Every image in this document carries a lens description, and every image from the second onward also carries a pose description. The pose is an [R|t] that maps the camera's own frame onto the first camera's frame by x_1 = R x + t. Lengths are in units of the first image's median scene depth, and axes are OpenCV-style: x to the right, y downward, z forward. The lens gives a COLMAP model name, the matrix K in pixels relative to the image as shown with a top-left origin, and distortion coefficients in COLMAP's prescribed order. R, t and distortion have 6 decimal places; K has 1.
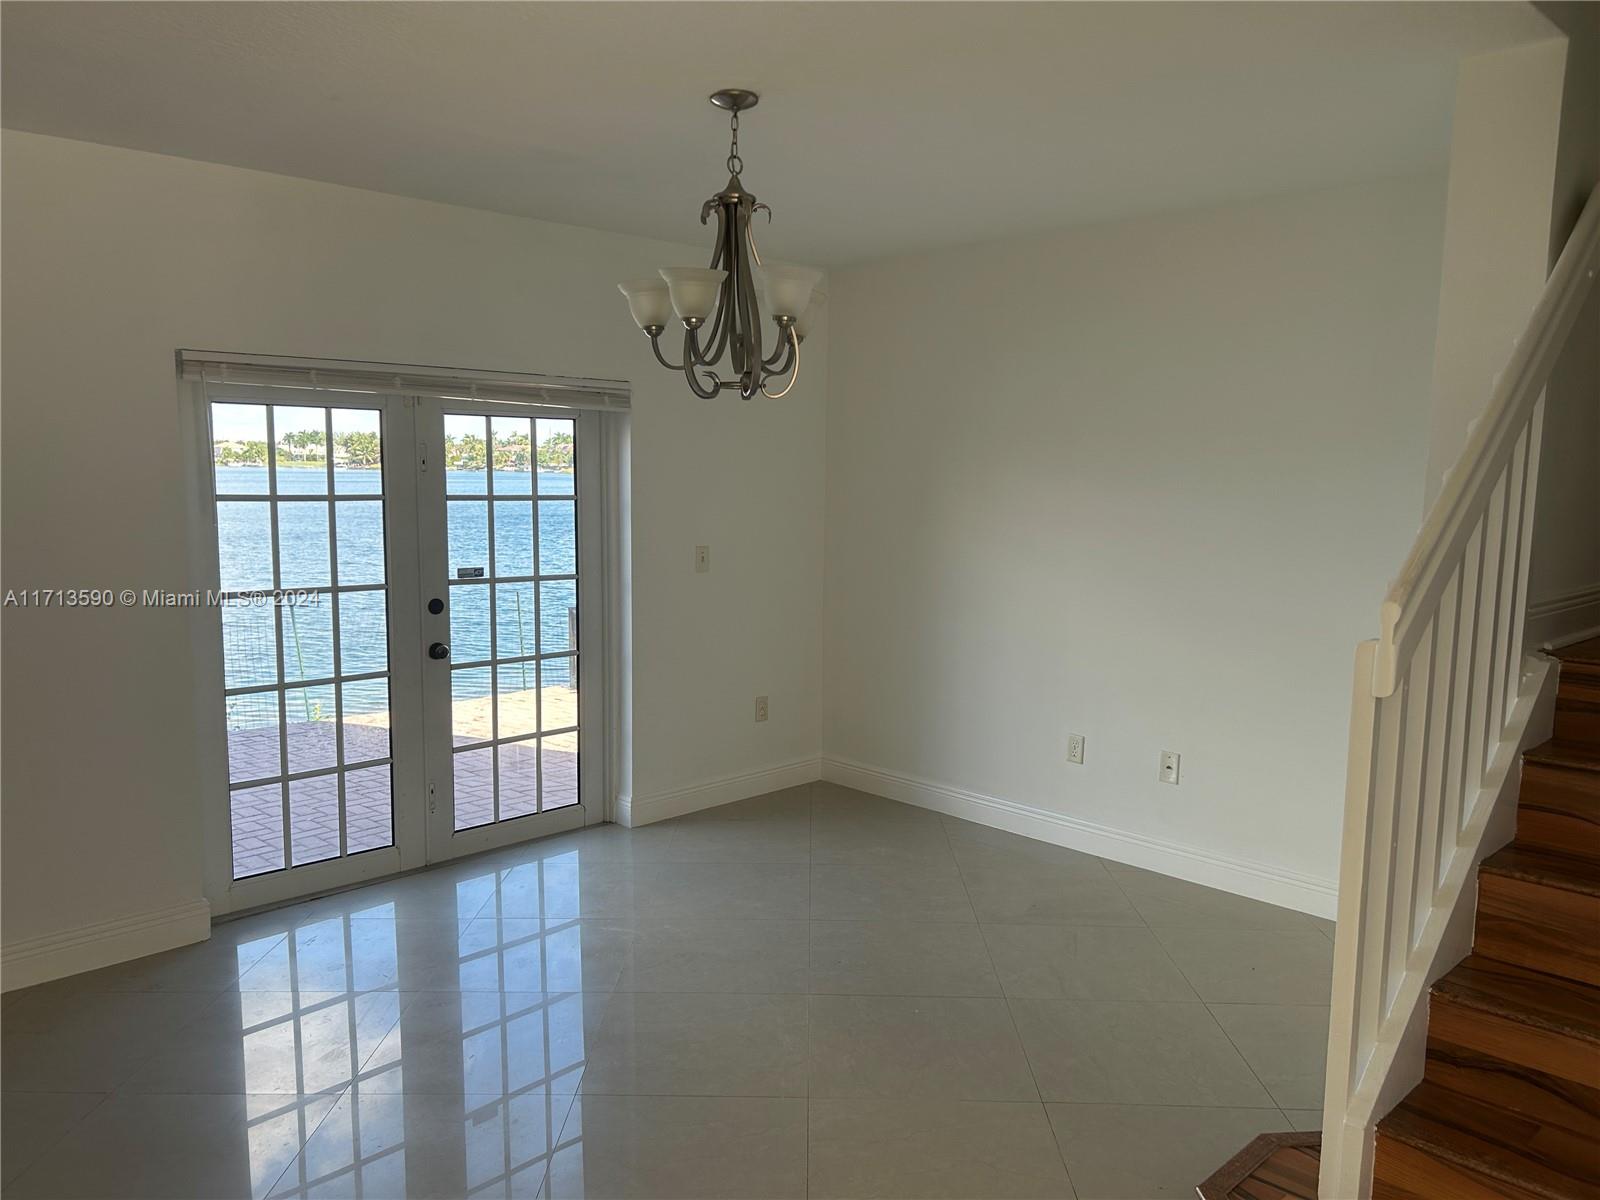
lens RADIAL K [[1198.3, 0, 800.0], [0, 1198.3, 600.0], [0, 0, 1]] dist [0.069001, -0.097087]
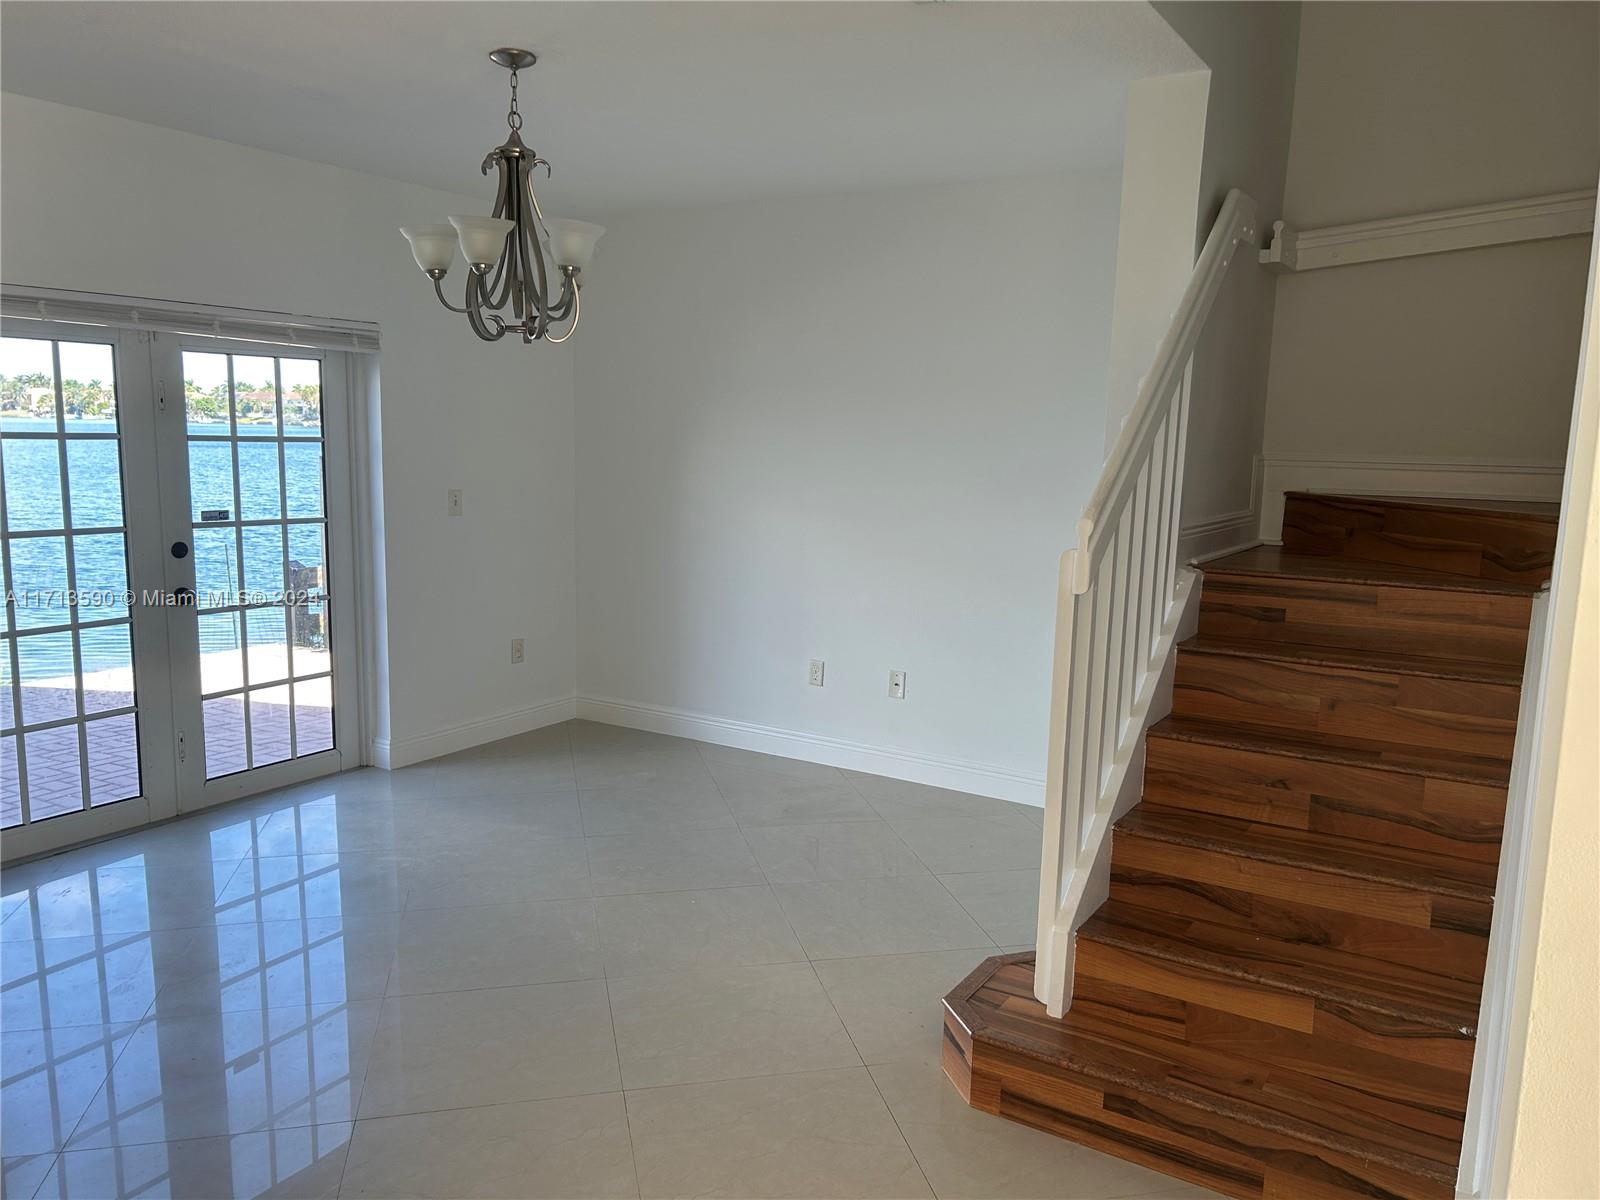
lens RADIAL K [[1190.0, 0, 828.9], [0, 1190.0, 601.1], [0, 0, 1]] dist [0.005690, -0.000448]
pose [[0.967357, -0.023676, 0.252308, -0.059539], [0.013813, 0.999072, 0.040793, 0.021933], [-0.253040, -0.035977, 0.966787, -0.094380]]
